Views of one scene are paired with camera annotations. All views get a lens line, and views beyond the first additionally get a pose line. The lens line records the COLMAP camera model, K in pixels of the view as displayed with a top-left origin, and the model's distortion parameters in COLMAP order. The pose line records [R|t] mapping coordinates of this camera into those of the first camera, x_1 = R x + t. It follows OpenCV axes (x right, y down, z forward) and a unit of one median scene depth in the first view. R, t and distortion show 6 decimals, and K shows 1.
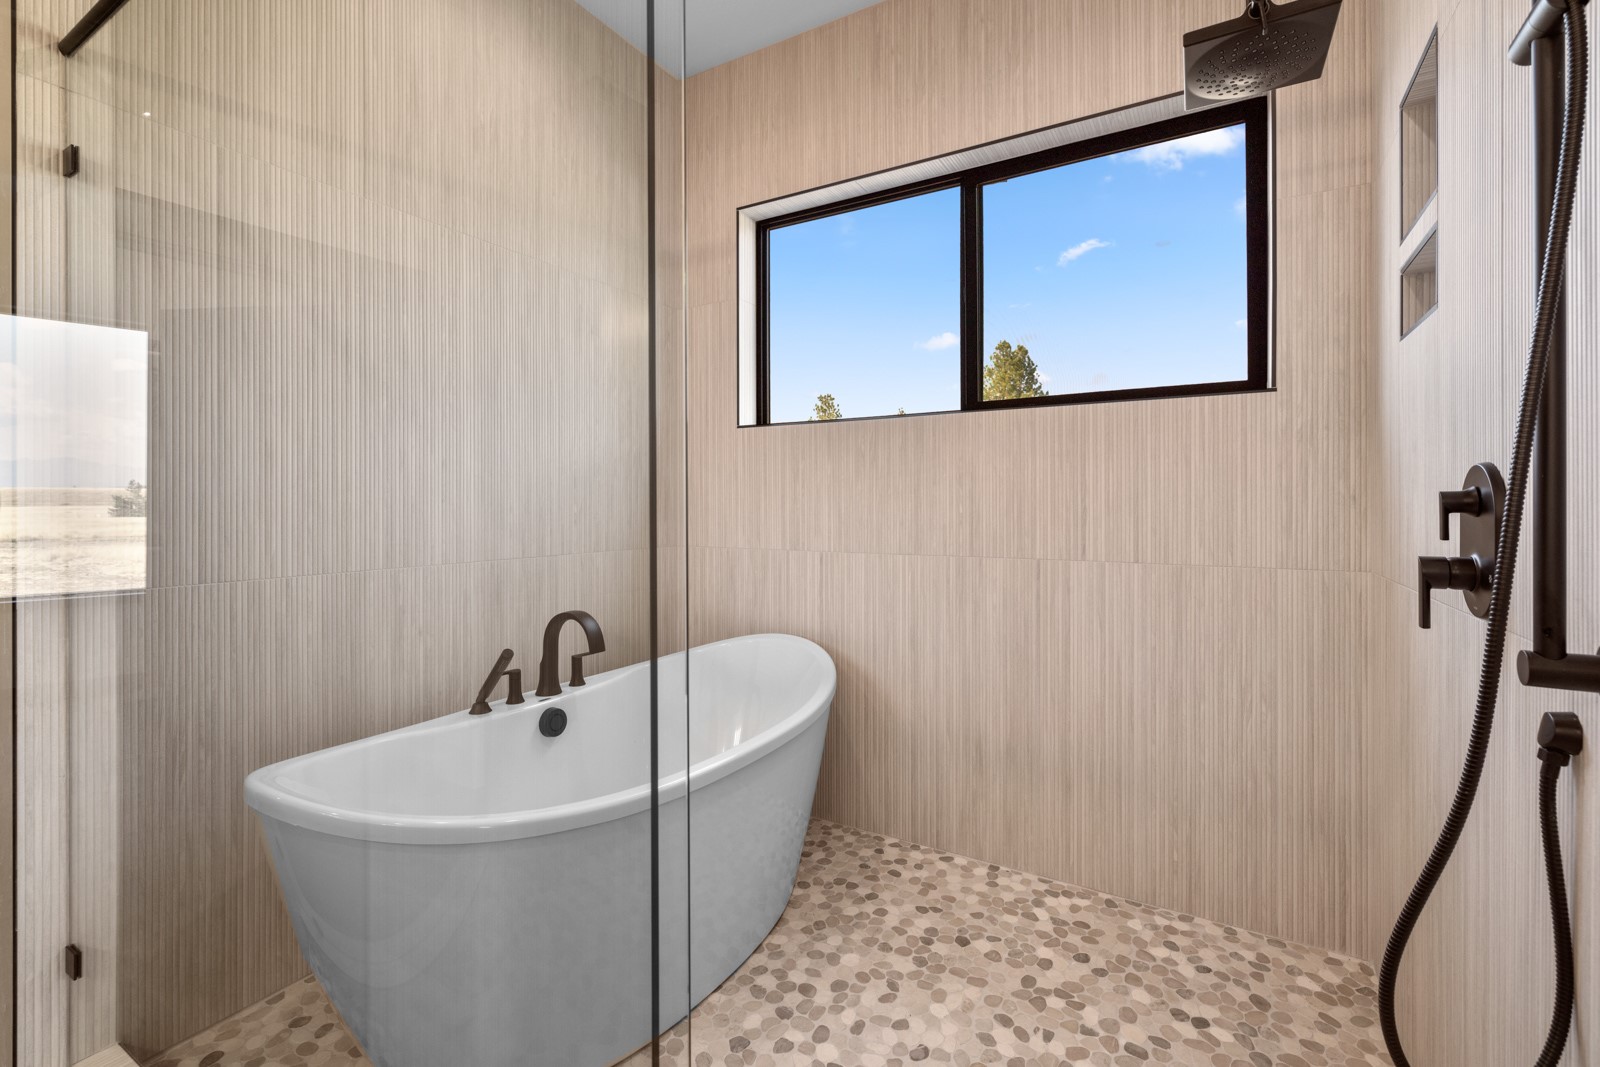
lens RADIAL K [[675.6, 0, 804.9], [0, 675.6, 518.7], [0, 0, 1]] dist [-0.001336, 0.000307]
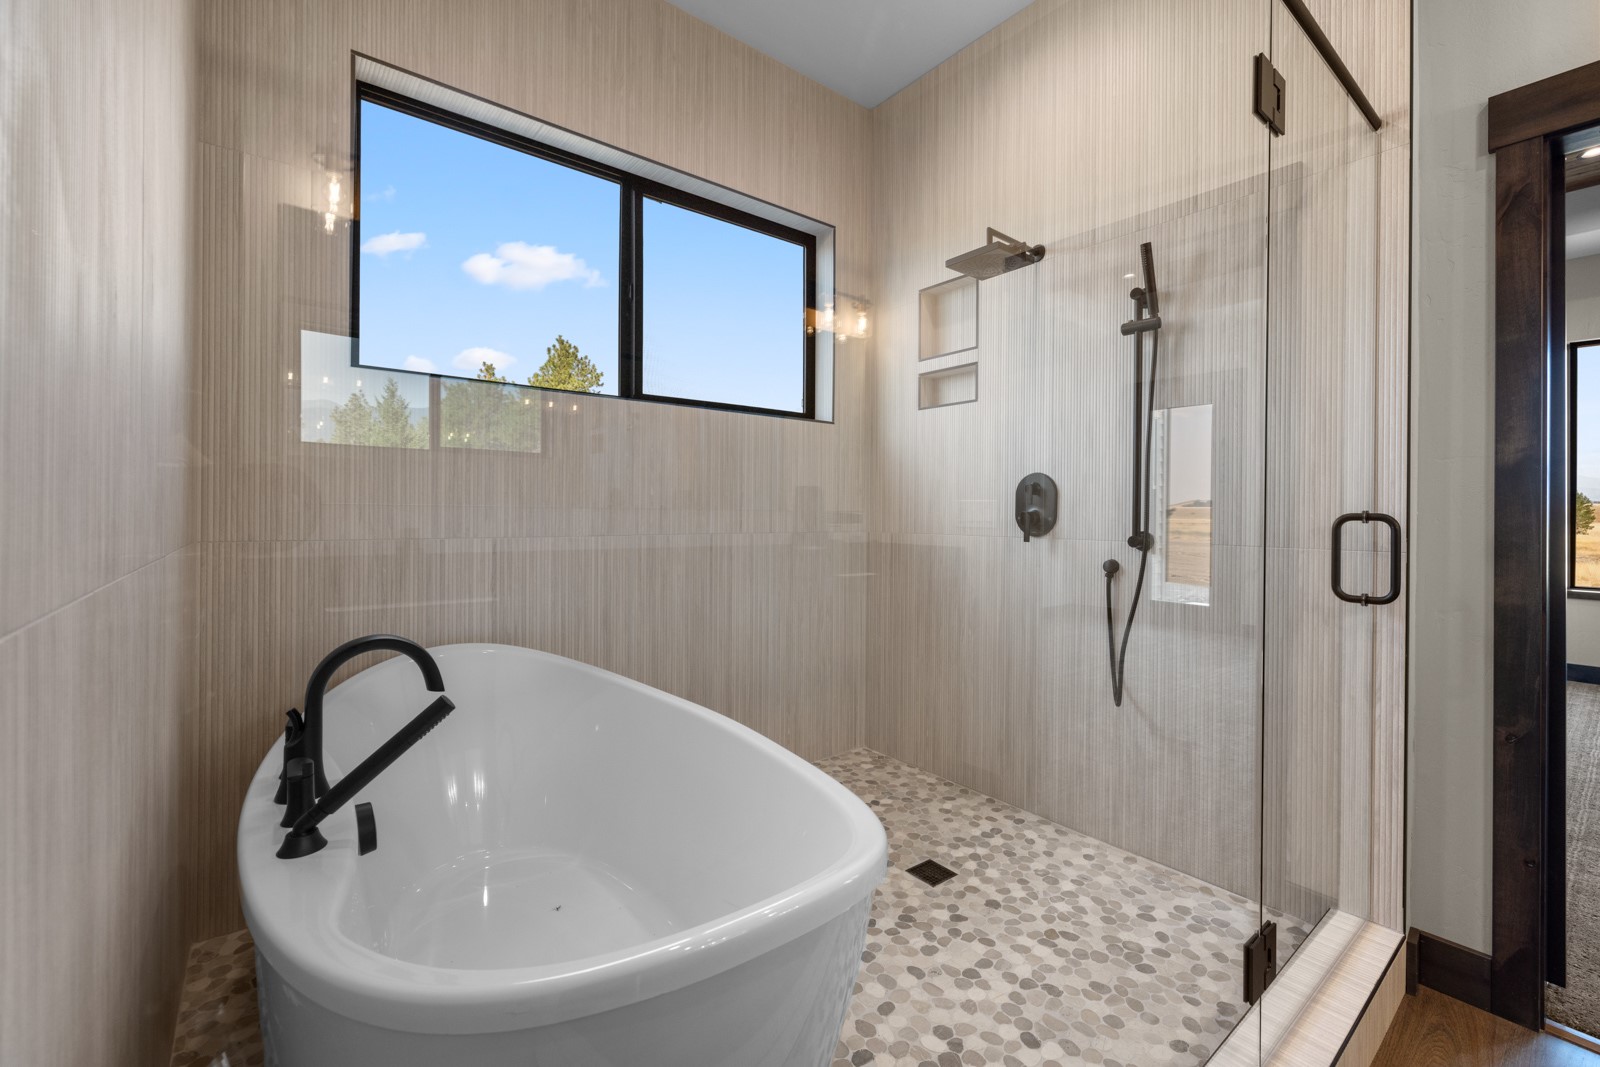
lens RADIAL K [[675.6, 0, 807.2], [0, 675.6, 506.9], [0, 0, 1]] dist [-0.001336, 0.000307]
pose [[0.363400, -0.000766, 0.931633, -0.687899], [-0.007878, 0.999961, 0.003895, 0.004291], [-0.931600, -0.008755, 0.363380, 0.367486]]
